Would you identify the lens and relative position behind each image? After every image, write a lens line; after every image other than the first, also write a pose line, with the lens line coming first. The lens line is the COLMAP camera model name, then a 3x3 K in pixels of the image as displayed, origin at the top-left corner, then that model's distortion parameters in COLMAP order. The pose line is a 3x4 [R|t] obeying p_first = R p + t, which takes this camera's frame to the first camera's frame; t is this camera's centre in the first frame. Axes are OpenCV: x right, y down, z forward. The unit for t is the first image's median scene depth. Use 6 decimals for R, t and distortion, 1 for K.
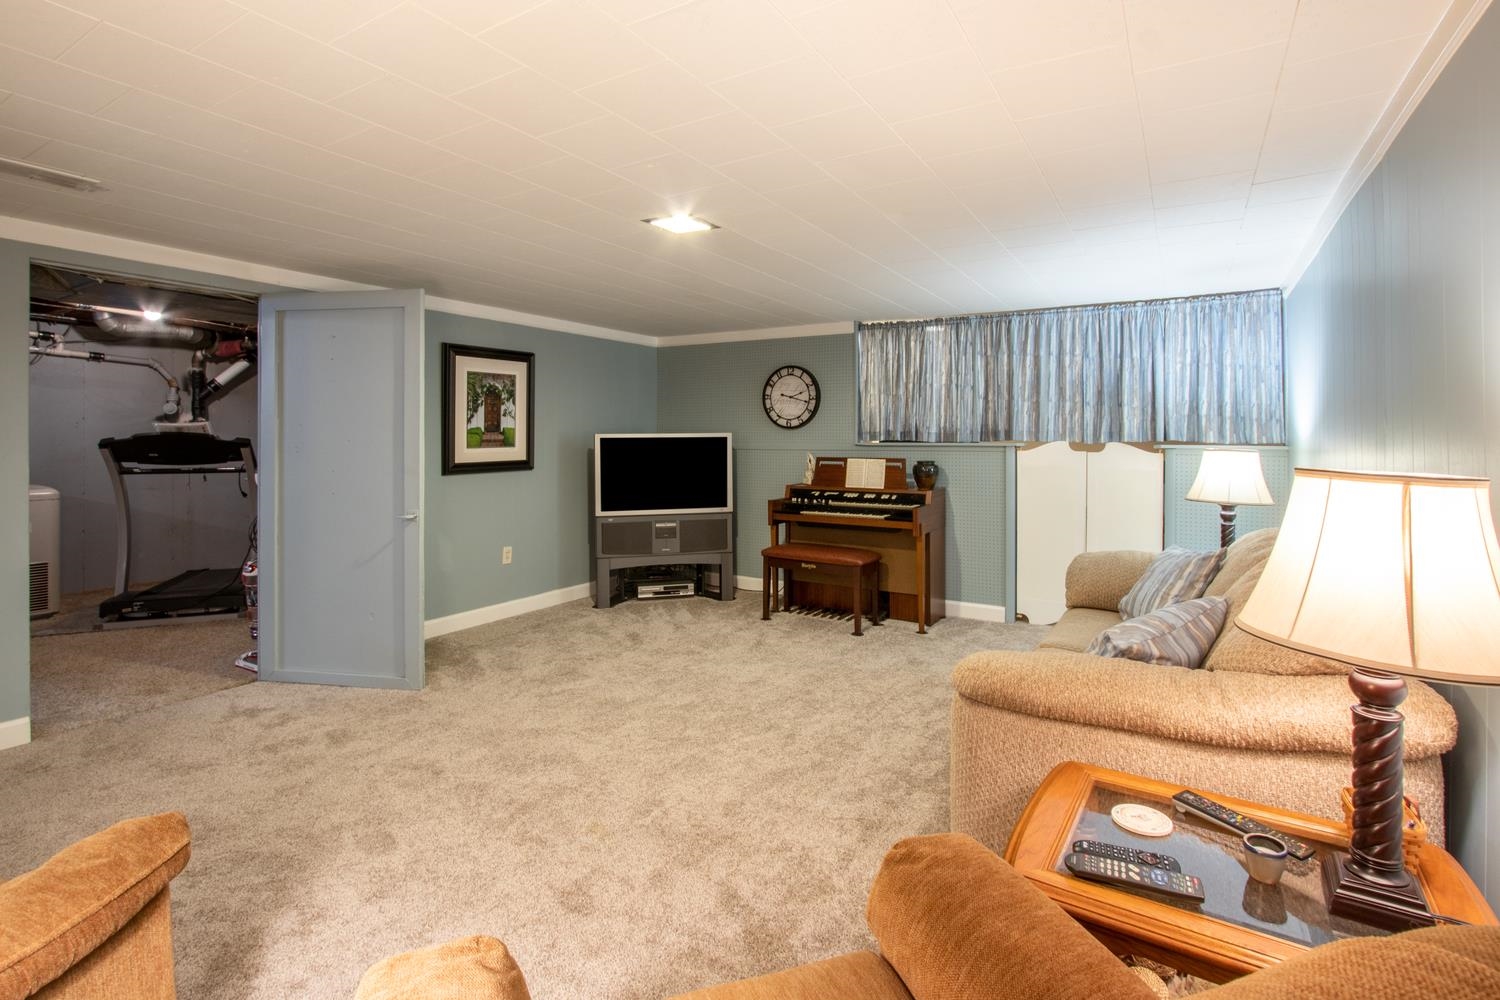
lens RADIAL K [[720.6, 0, 745.8], [0, 720.6, 434.4], [0, 0, 1]] dist [-0.003362, -0.000188]
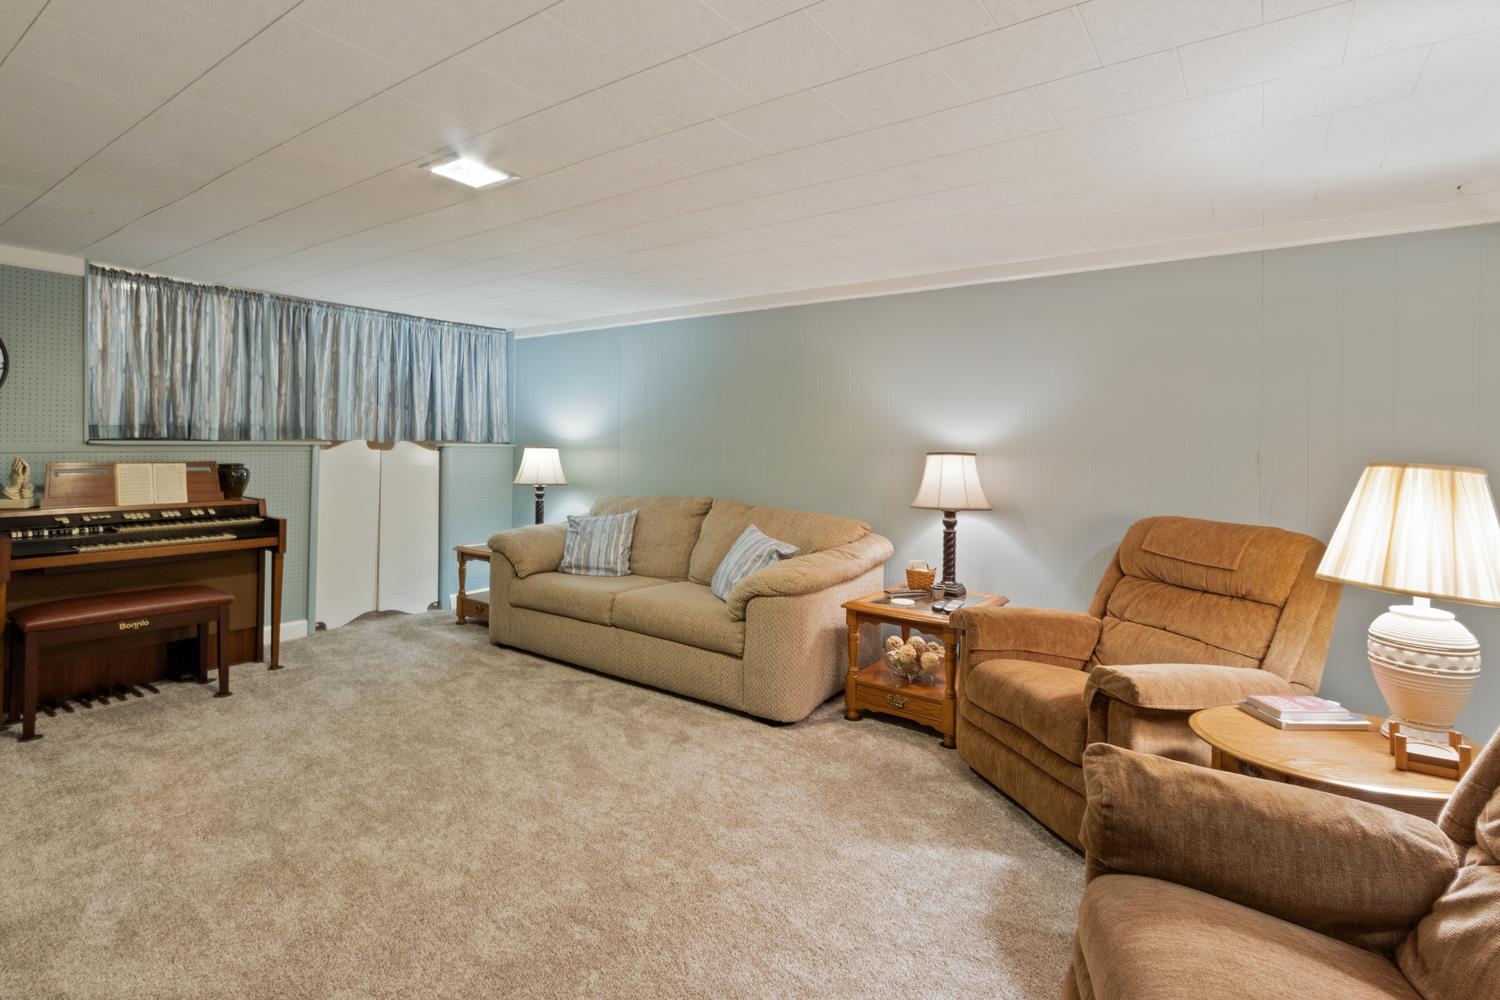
lens RADIAL K [[720.6, 0, 745.8], [0, 720.6, 434.4], [0, 0, 1]] dist [-0.003362, -0.000188]
pose [[0.079716, 0.010241, 0.996765, -0.522143], [-0.015180, 0.999844, -0.009059, 0.002865], [-0.996702, -0.014409, 0.079859, 0.373703]]
